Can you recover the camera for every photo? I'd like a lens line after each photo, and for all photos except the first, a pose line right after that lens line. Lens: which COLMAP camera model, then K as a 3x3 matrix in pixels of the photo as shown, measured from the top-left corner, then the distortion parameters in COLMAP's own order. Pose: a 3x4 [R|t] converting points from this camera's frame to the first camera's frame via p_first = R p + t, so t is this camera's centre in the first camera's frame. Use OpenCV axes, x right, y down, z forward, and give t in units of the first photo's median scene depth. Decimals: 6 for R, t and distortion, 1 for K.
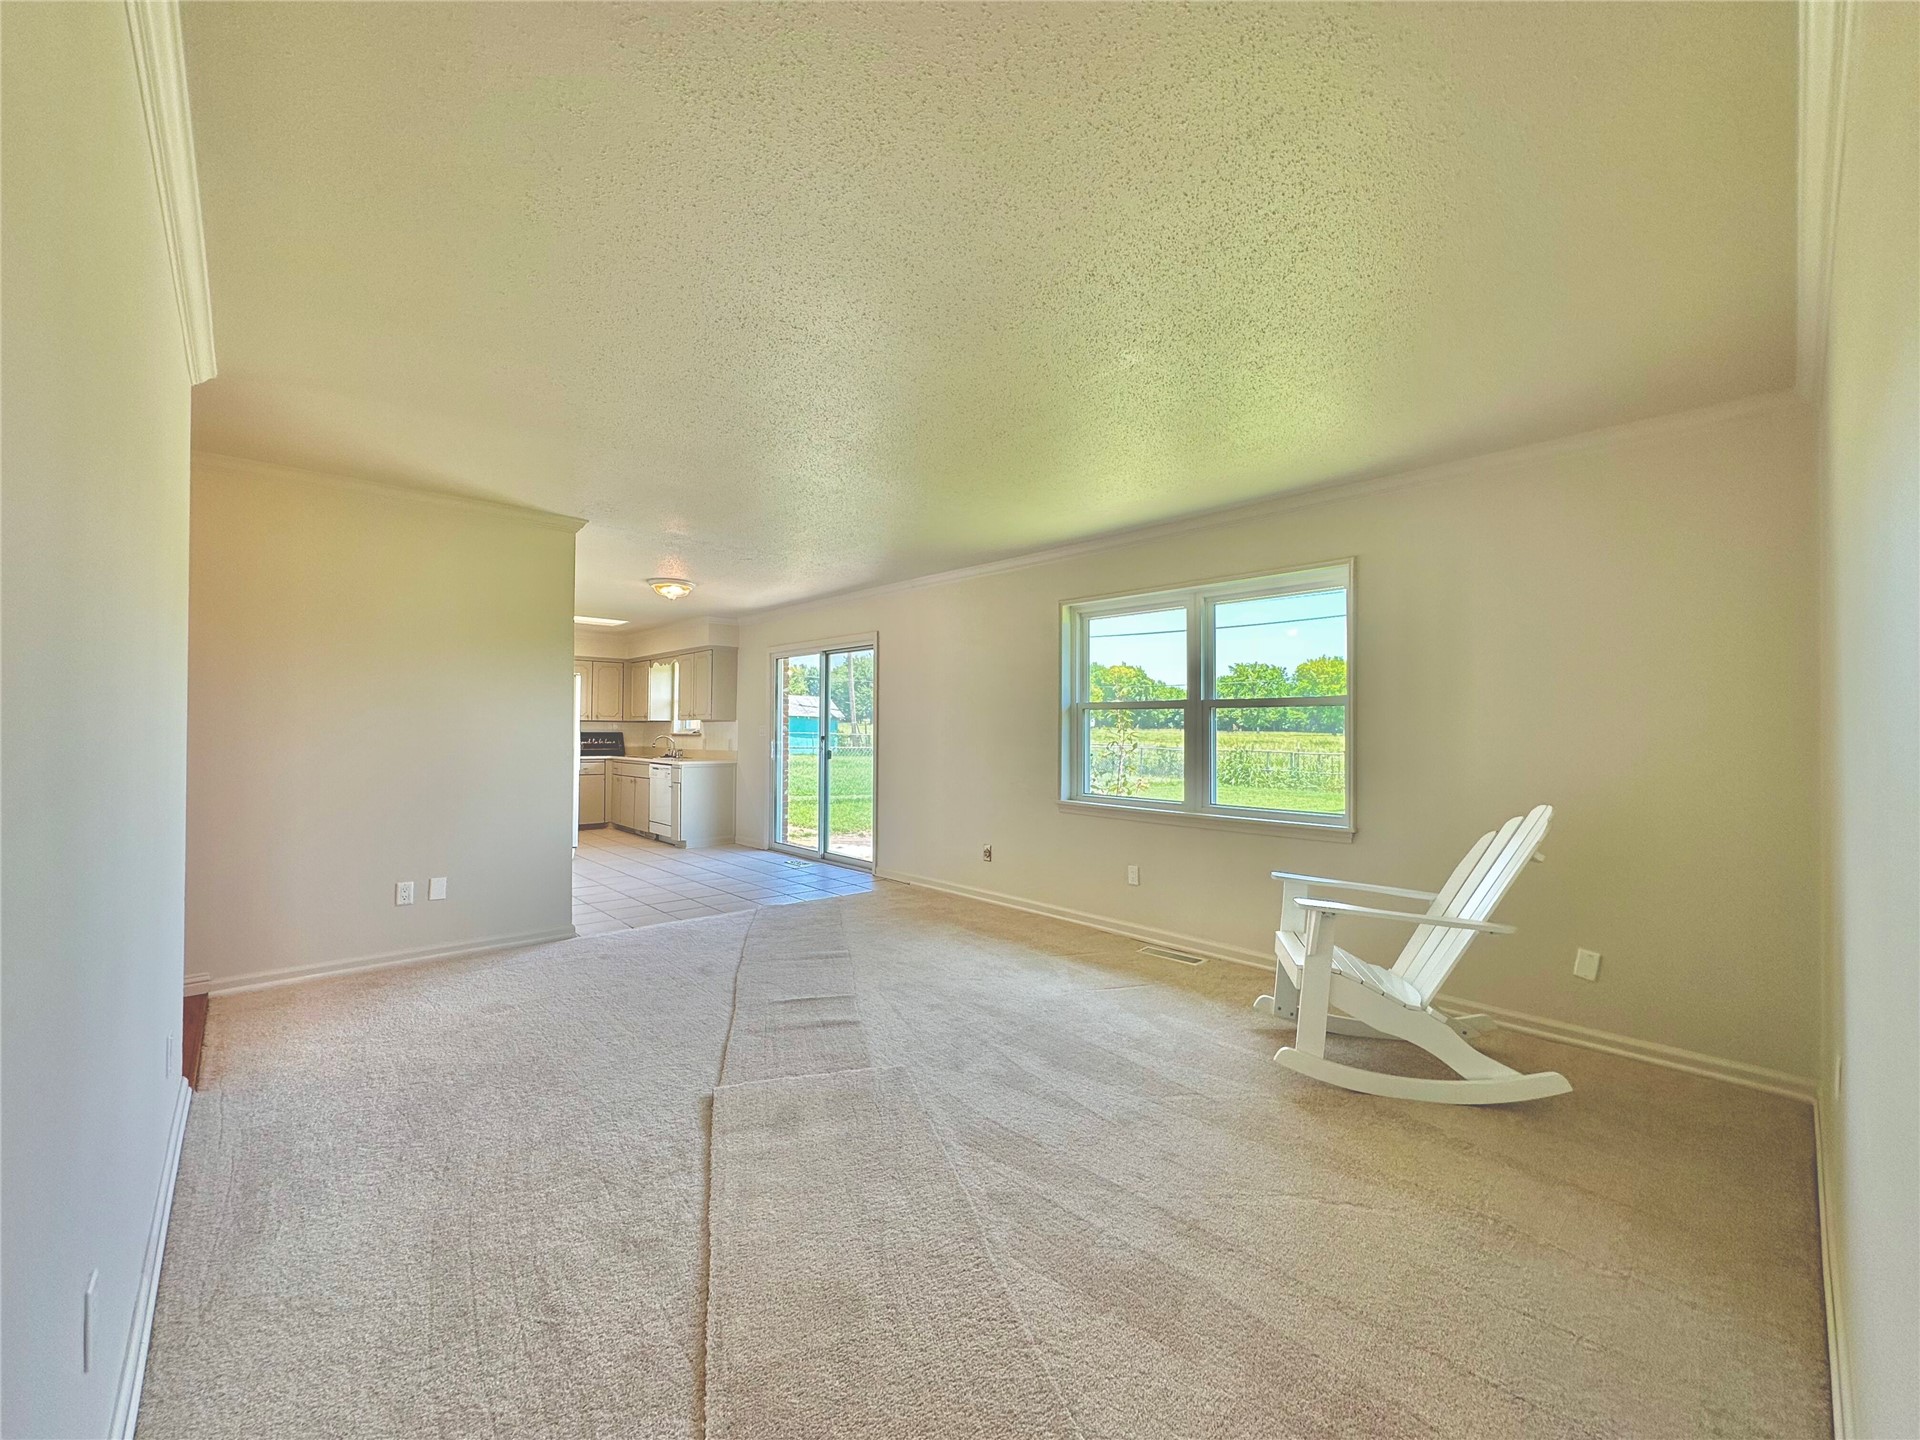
lens RADIAL K [[767.6, 0, 960.0], [0, 767.6, 720.0], [0, 0, 1]] dist [-0.001270, -0.000062]
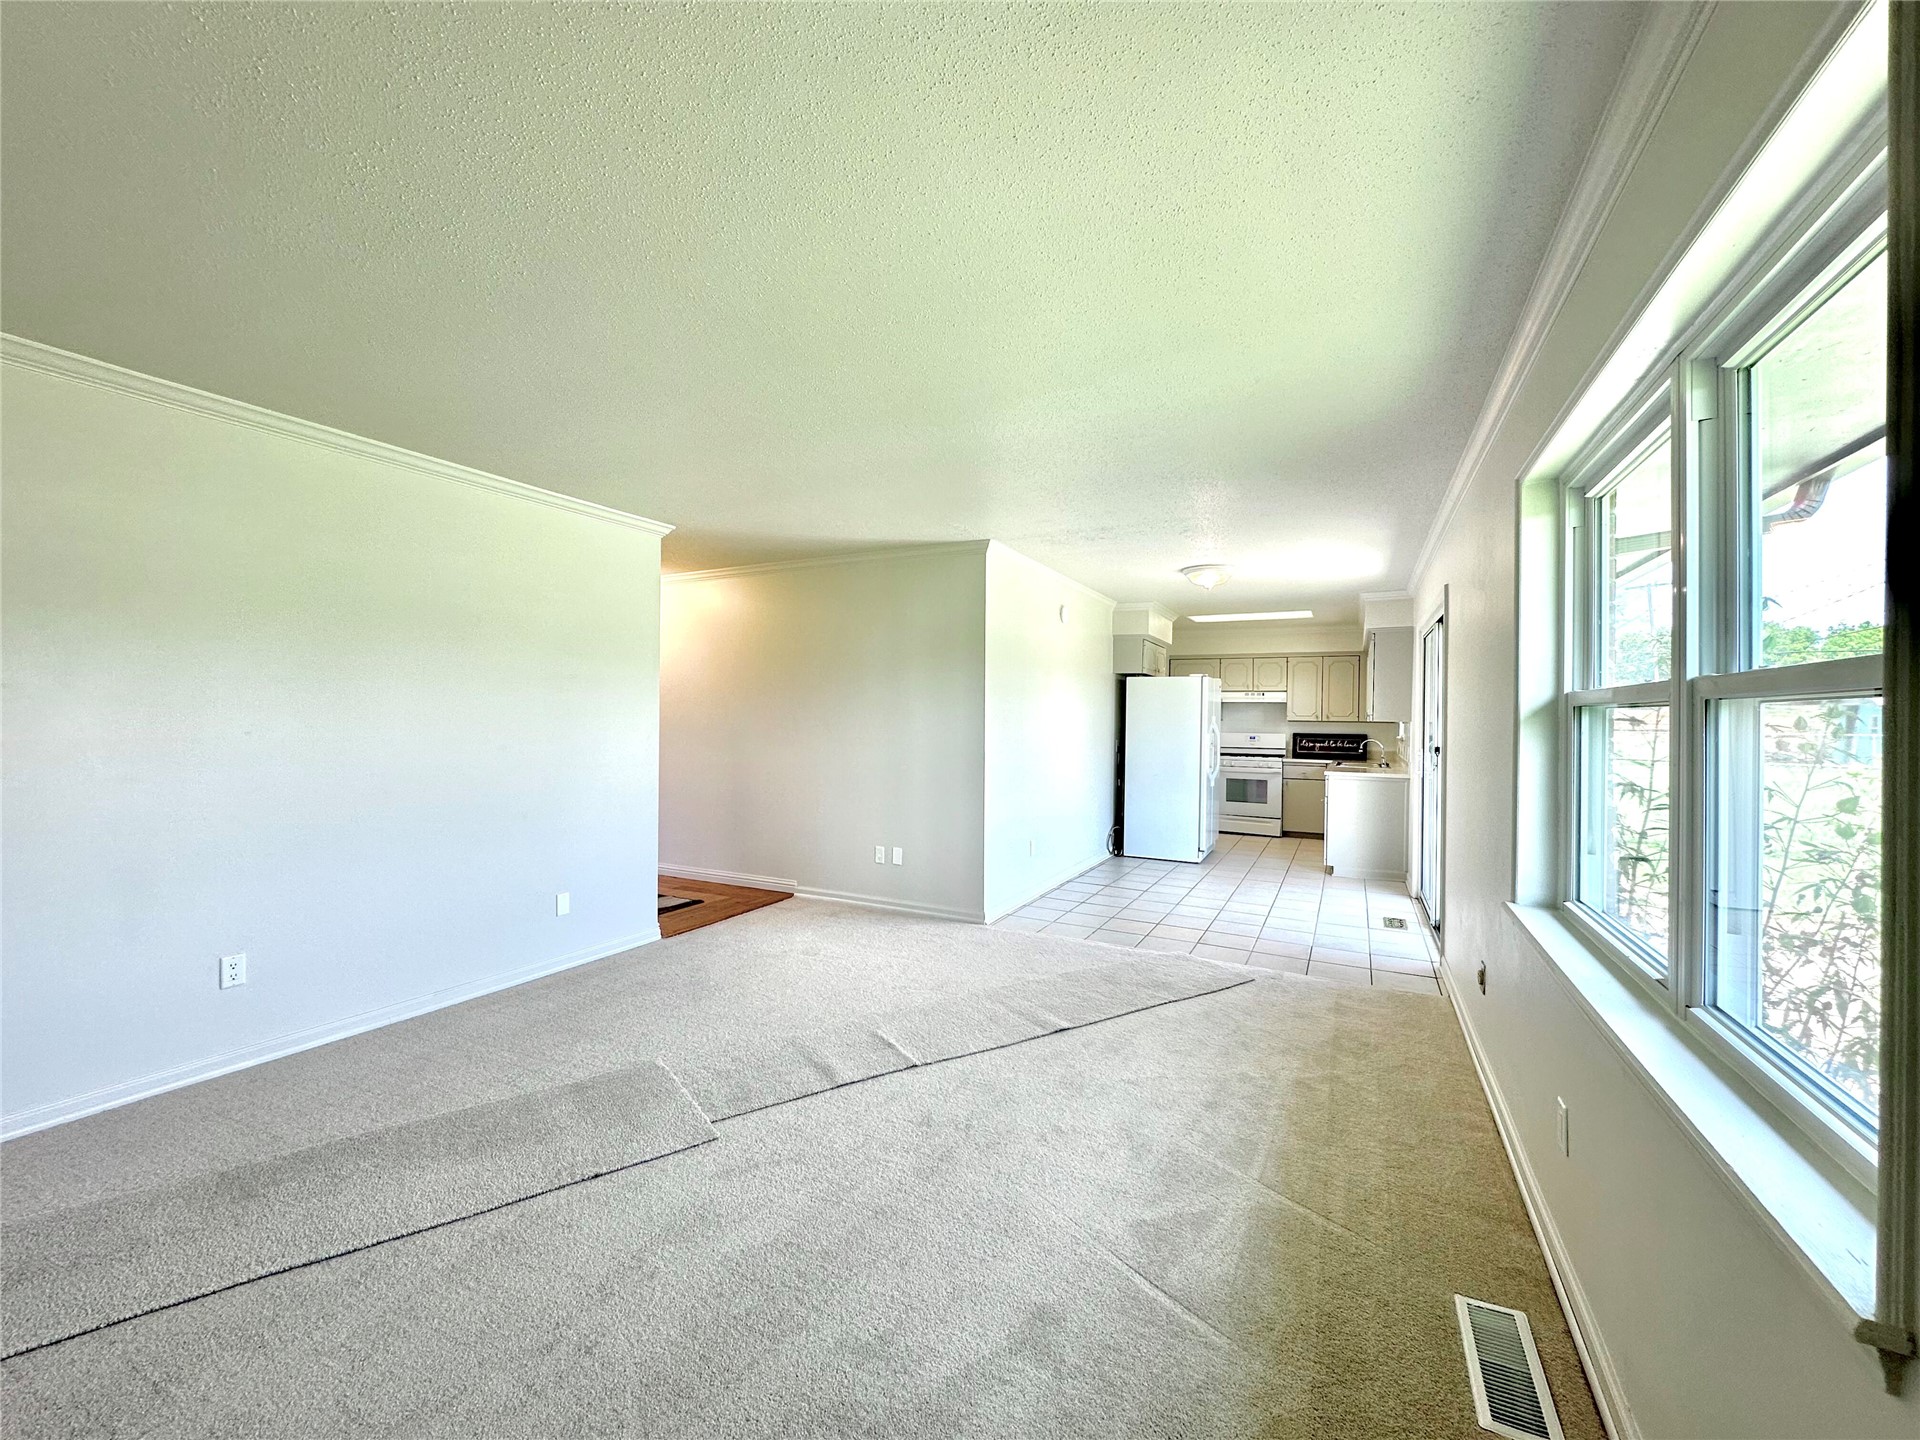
lens RADIAL K [[767.6, 0, 960.0], [0, 767.6, 720.0], [0, 0, 1]] dist [-0.001270, -0.000062]
pose [[0.343937, 0.002359, -0.938990, 0.495415], [0.003151, 0.999988, 0.003666, -0.010962], [0.938987, -0.004220, 0.343926, 0.574512]]
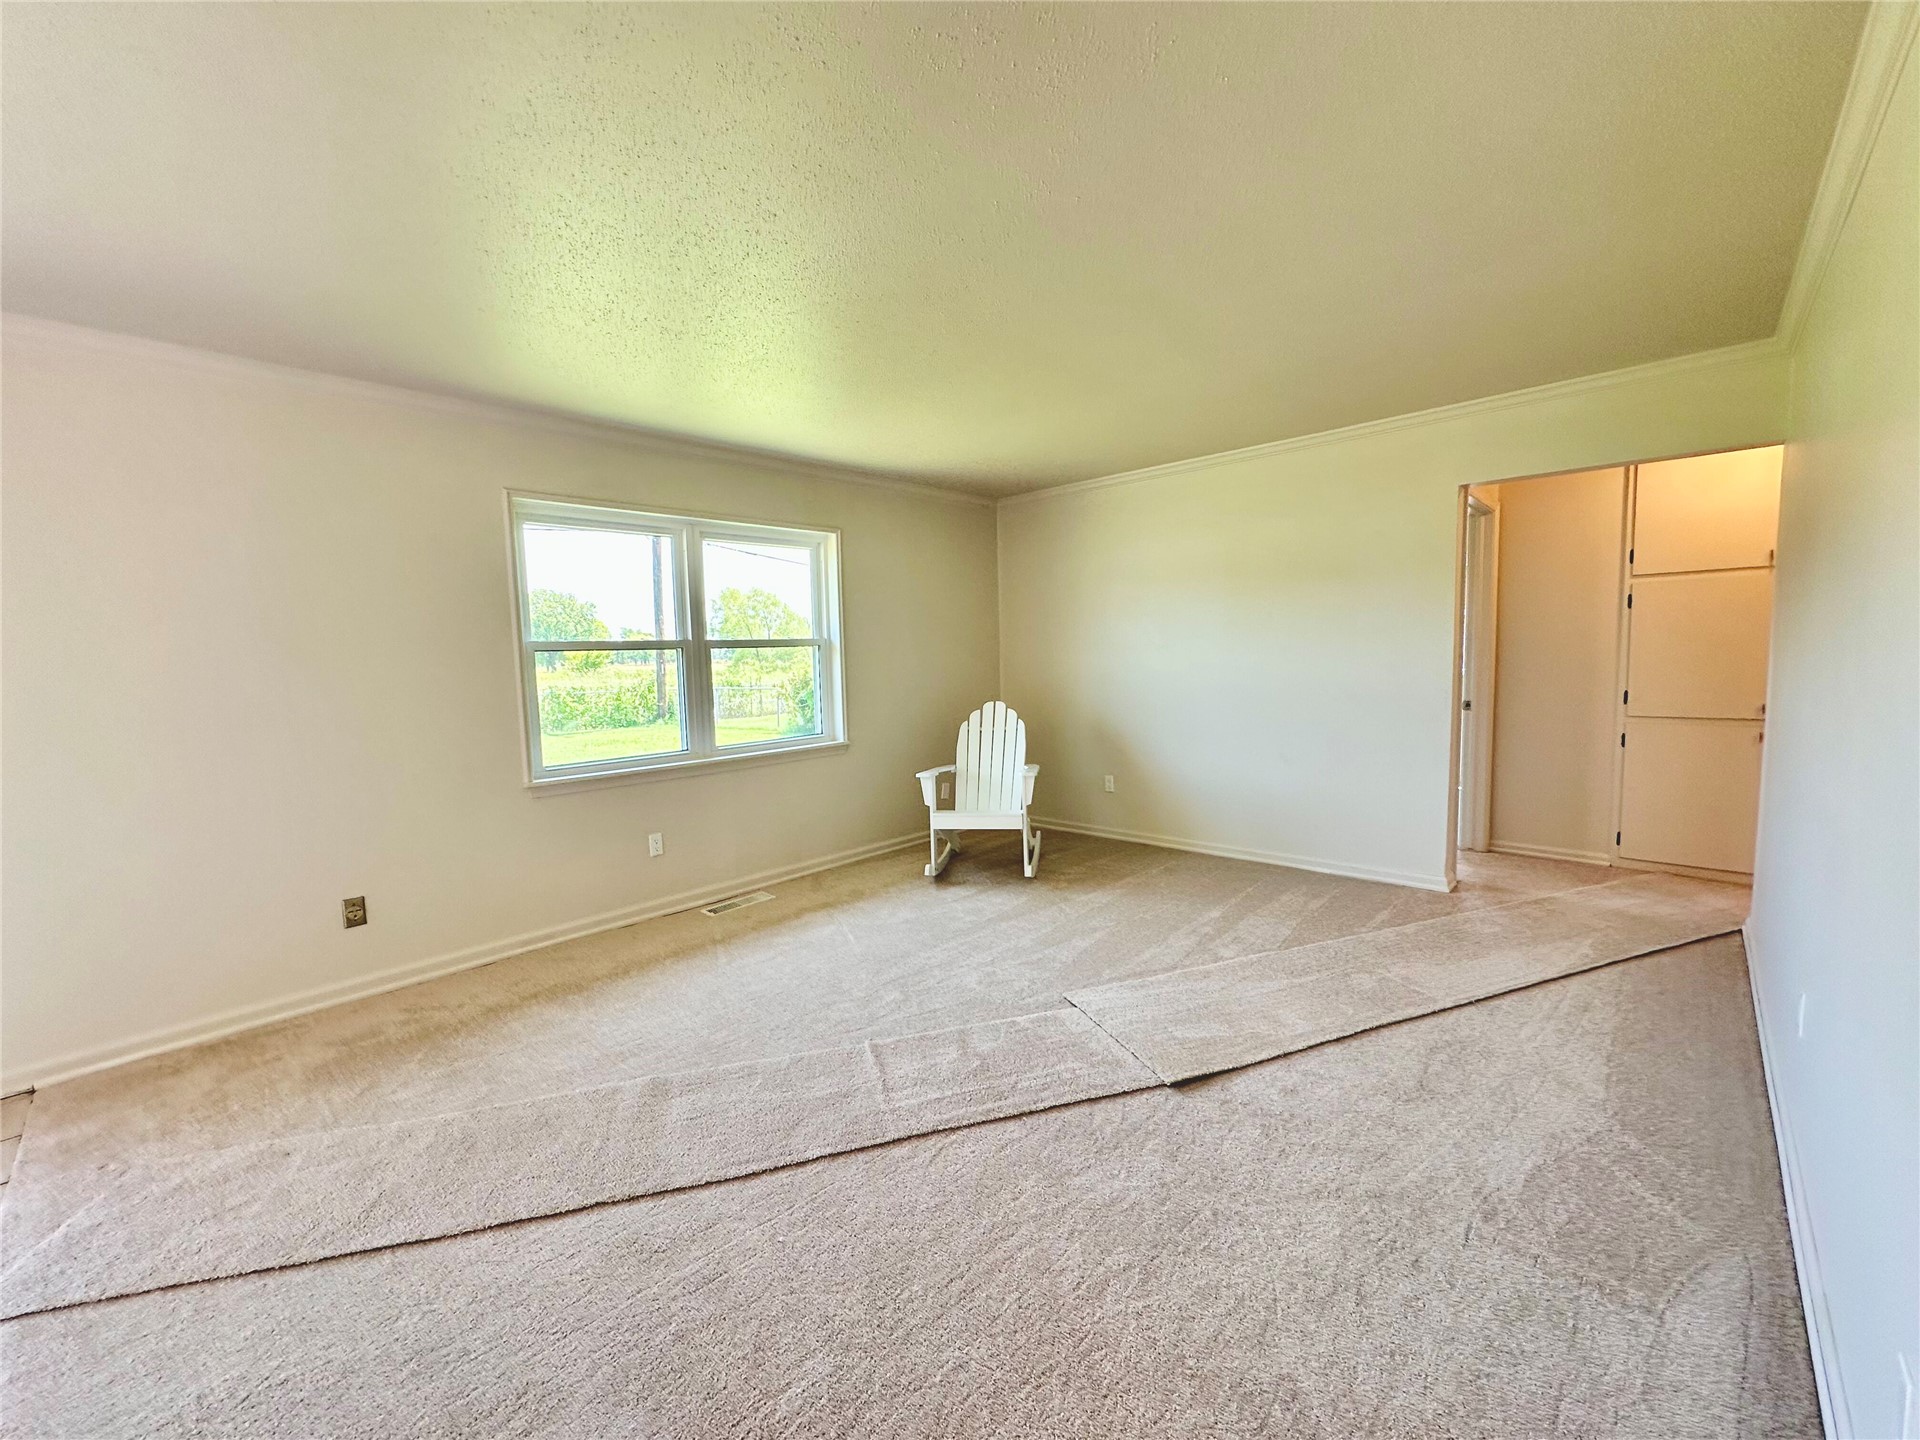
lens RADIAL K [[767.6, 0, 960.0], [0, 767.6, 720.0], [0, 0, 1]] dist [-0.001270, -0.000062]
pose [[-0.088425, -0.084522, 0.992490, -0.646246], [0.017974, 0.996096, 0.086431, -0.003702], [-0.995921, 0.025482, -0.086561, 0.742152]]
